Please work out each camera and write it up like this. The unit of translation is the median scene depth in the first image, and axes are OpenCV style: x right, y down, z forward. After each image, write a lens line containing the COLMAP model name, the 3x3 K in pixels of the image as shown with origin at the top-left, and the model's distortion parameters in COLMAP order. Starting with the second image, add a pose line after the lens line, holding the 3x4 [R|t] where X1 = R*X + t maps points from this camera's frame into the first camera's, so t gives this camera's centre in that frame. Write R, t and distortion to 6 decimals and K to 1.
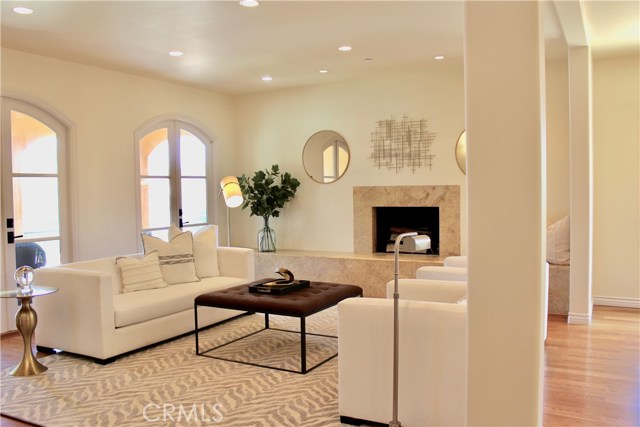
lens RADIAL K [[564.0, 0, 334.4], [0, 564.0, 204.8], [0, 0, 1]] dist [-0.122175, 0.077136]
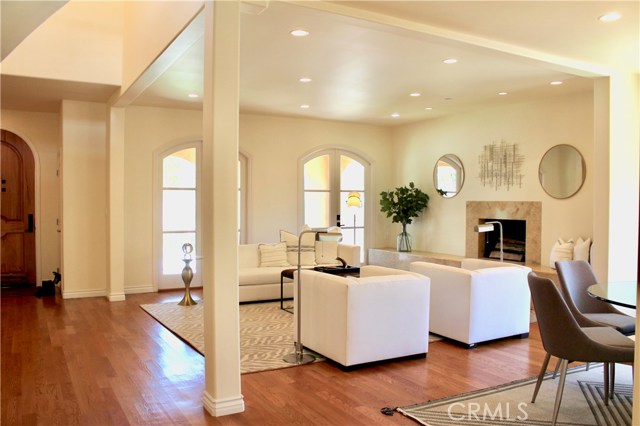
lens RADIAL K [[564.0, 0, 340.0], [0, 564.0, 214.3], [0, 0, 1]] dist [-0.122175, 0.077136]
pose [[0.856718, 0.032206, -0.514778, 0.441247], [-0.032927, 0.999428, 0.007729, -0.005017], [0.514732, 0.010328, 0.857289, -0.162966]]
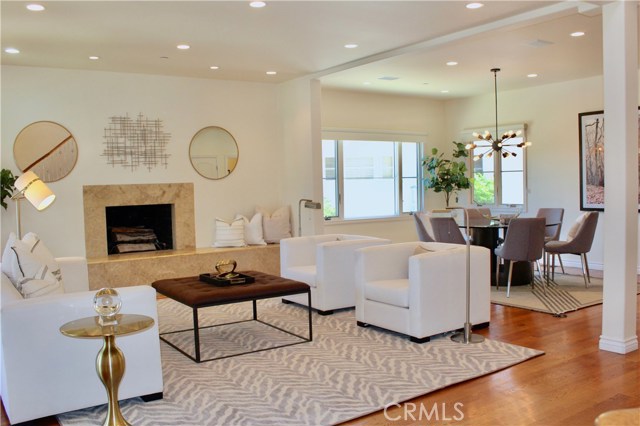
lens RADIAL K [[564.0, 0, 342.2], [0, 564.0, 212.9], [0, 0, 1]] dist [-0.122175, 0.077136]
pose [[0.460737, -0.045131, 0.886389, -0.600100], [0.043086, 0.998666, 0.028452, 0.004885], [-0.886491, 0.025083, 0.462067, 0.230541]]
